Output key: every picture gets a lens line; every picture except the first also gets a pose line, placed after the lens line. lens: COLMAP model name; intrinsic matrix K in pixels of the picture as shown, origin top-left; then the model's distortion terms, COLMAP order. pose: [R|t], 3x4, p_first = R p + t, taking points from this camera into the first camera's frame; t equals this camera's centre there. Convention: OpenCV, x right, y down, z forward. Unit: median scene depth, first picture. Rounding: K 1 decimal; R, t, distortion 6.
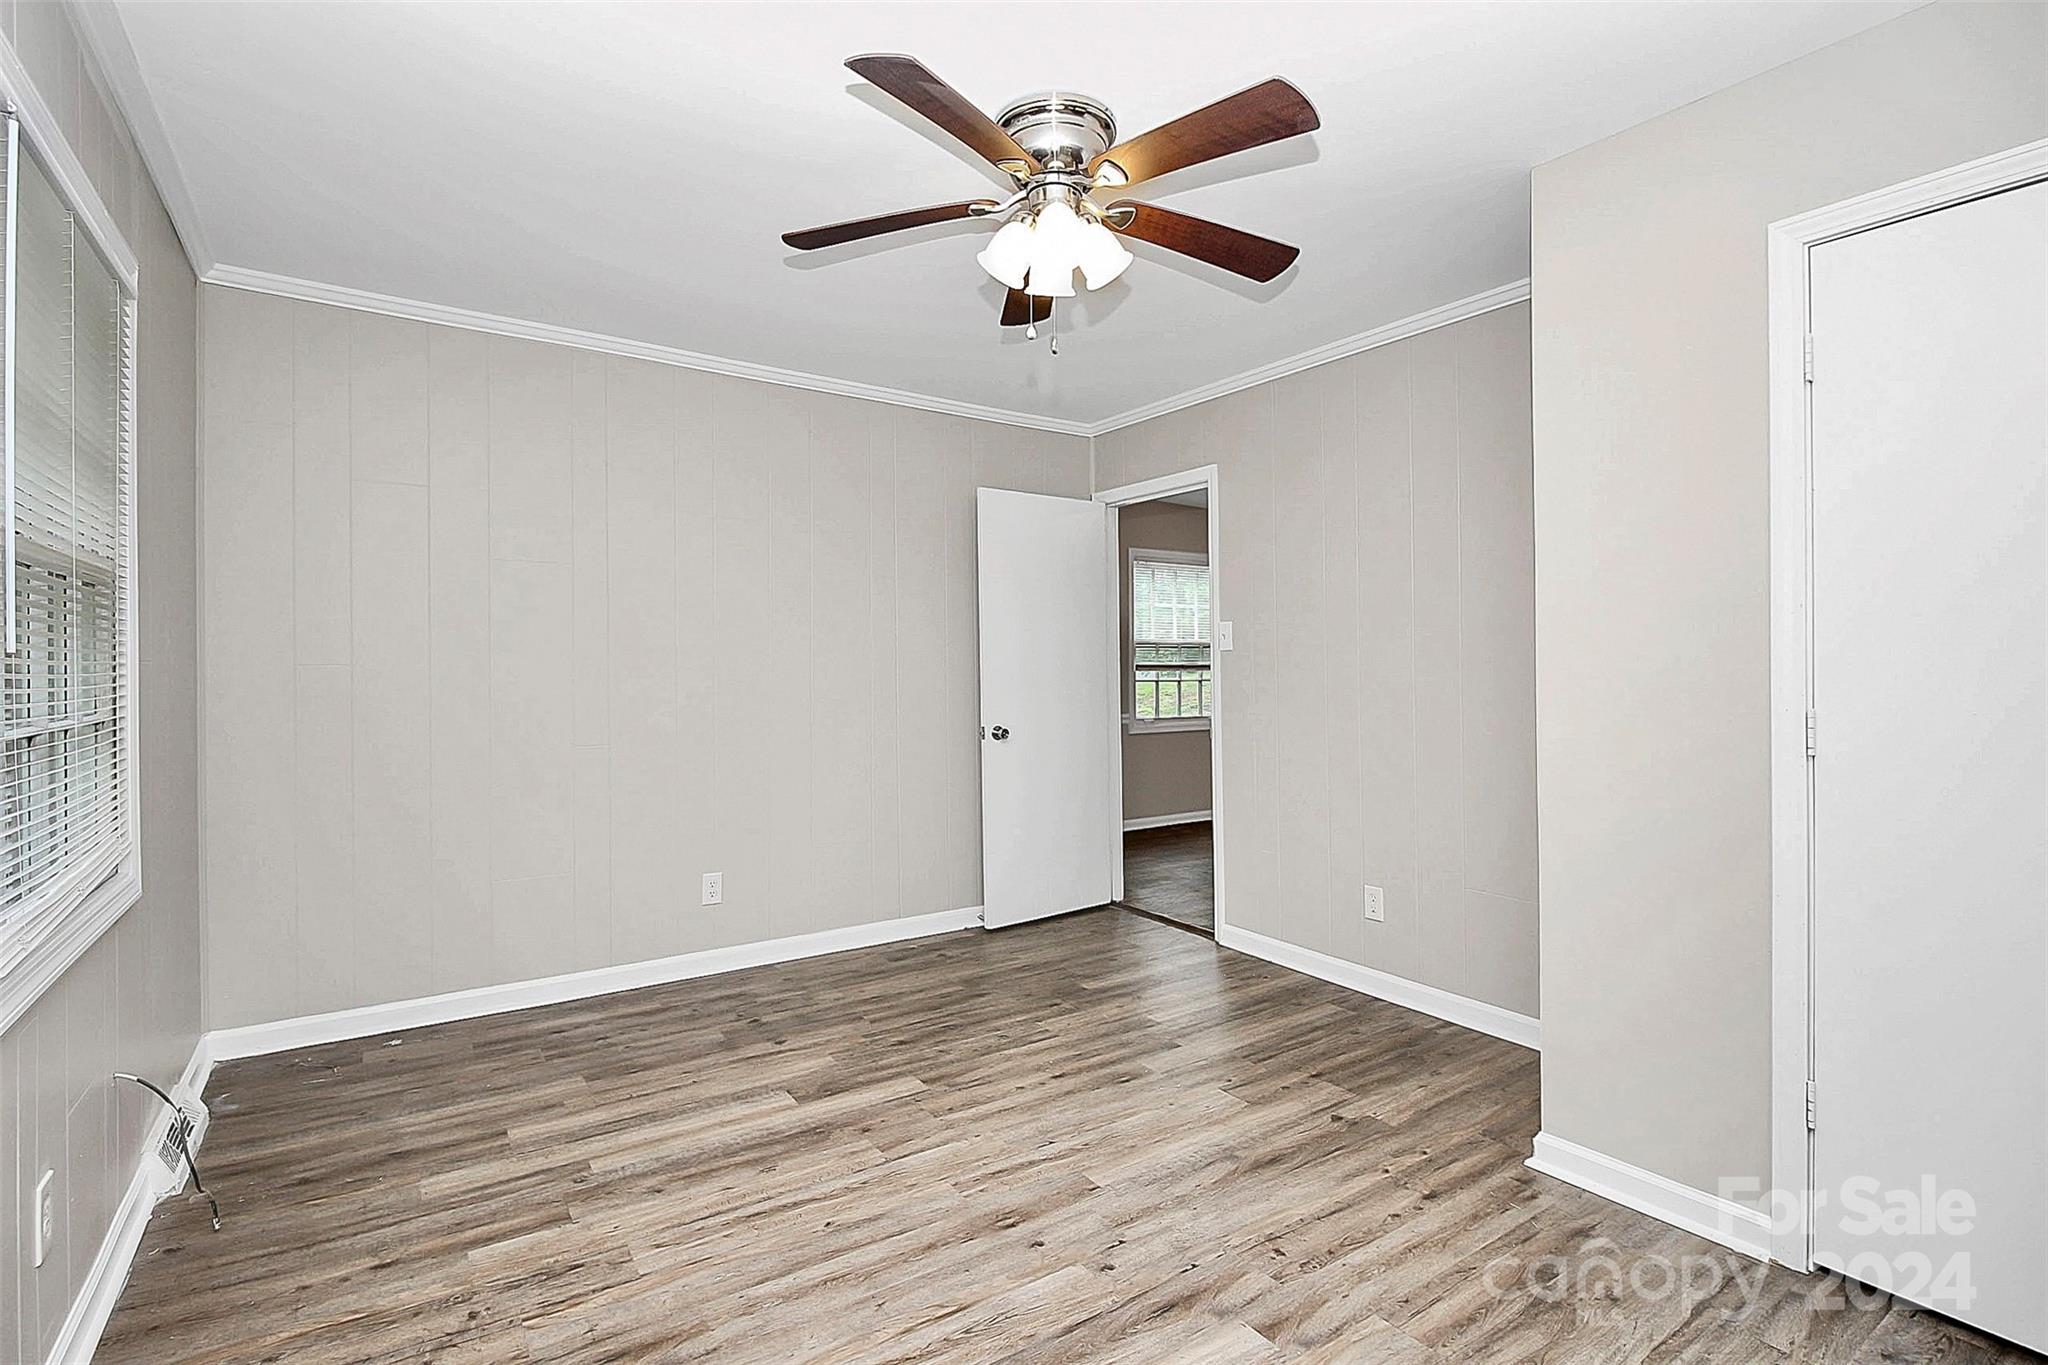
lens RADIAL K [[964.7, 0, 1016.8], [0, 964.7, 675.7], [0, 0, 1]] dist [-0.001238, -0.001618]
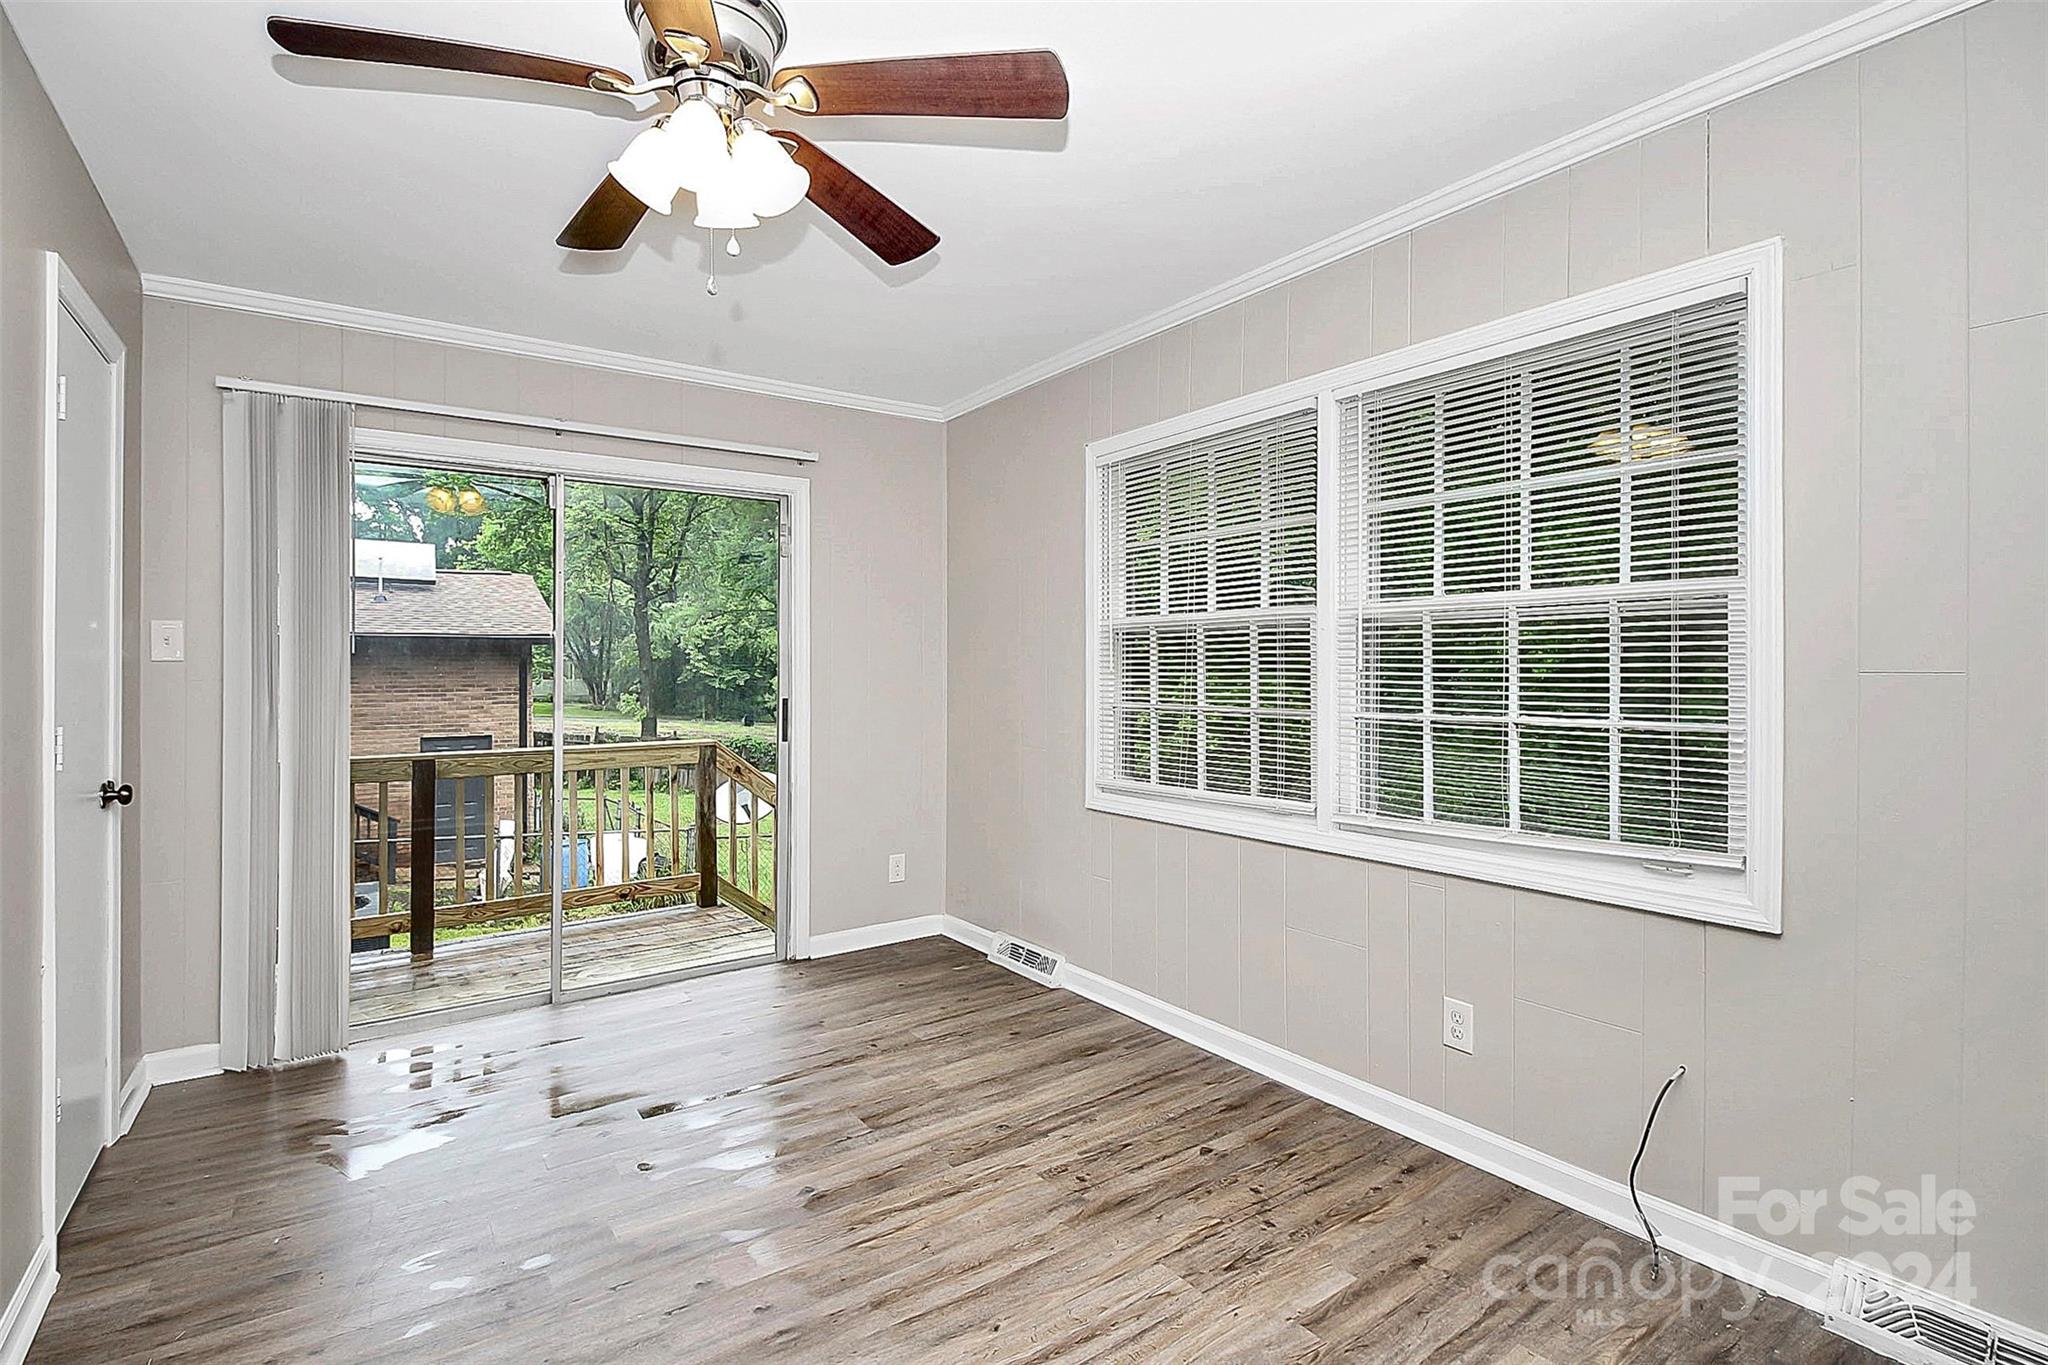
lens RADIAL K [[985.0, 0, 1017.2], [0, 985.0, 658.1], [0, 0, 1]] dist [0.003390, -0.006622]
pose [[-0.999635, 0.009021, -0.025450, -0.170900], [0.009053, 0.999958, -0.001150, -0.023581], [0.025439, -0.001380, -0.999675, 1.627612]]
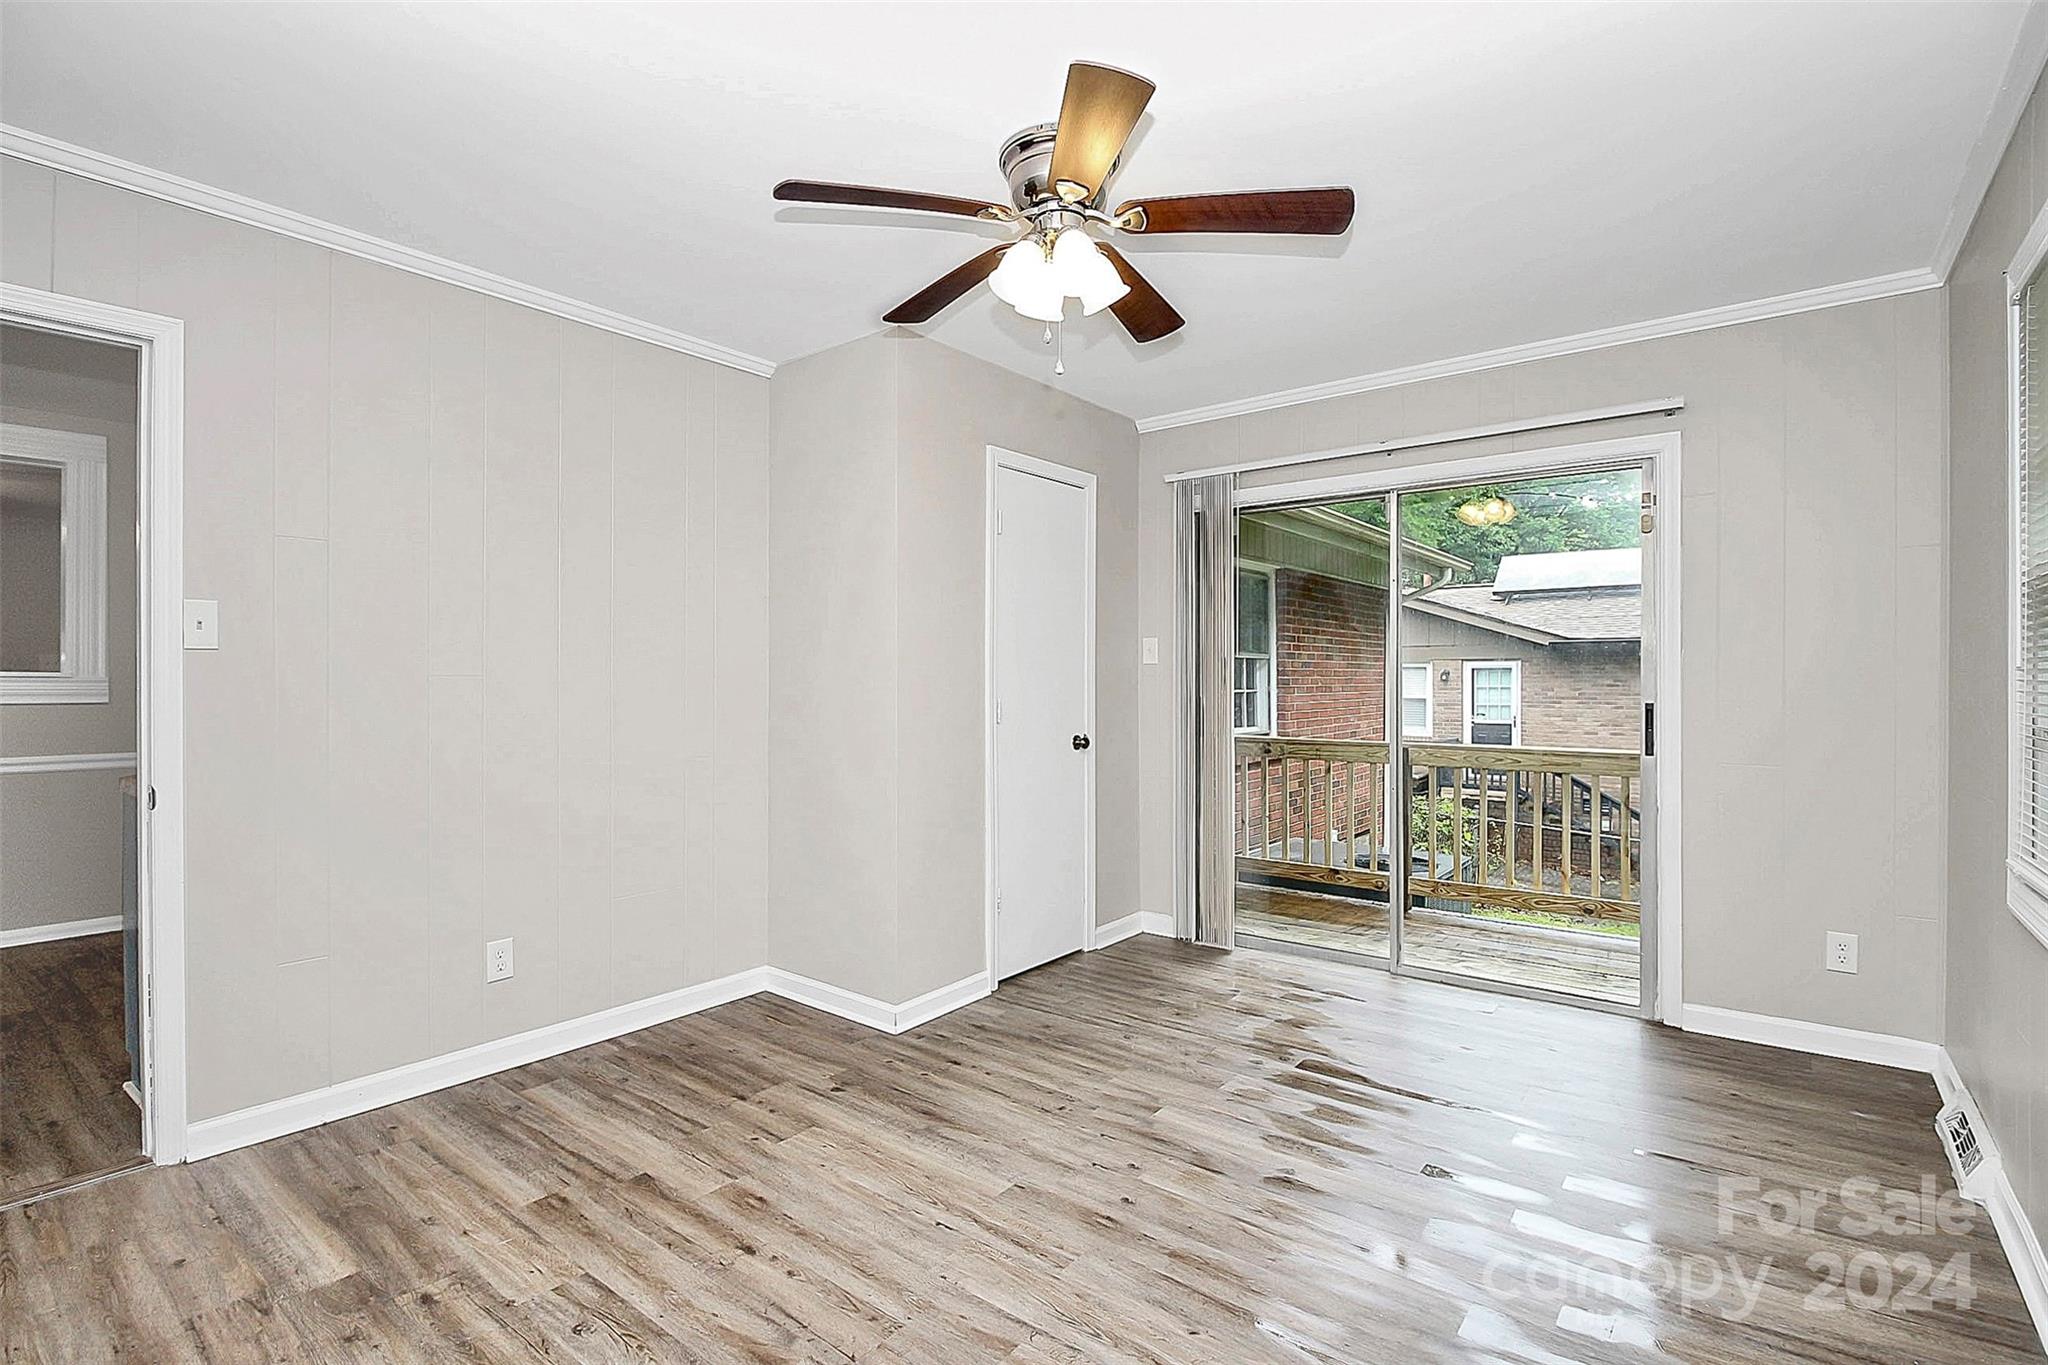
lens RADIAL K [[964.7, 0, 1016.8], [0, 964.7, 675.7], [0, 0, 1]] dist [-0.001238, -0.001618]
pose [[-0.306555, 0.005997, 0.951834, -0.827471], [0.009934, 0.999946, -0.003101, -0.005320], [-0.951801, 0.008505, -0.306598, 1.213657]]
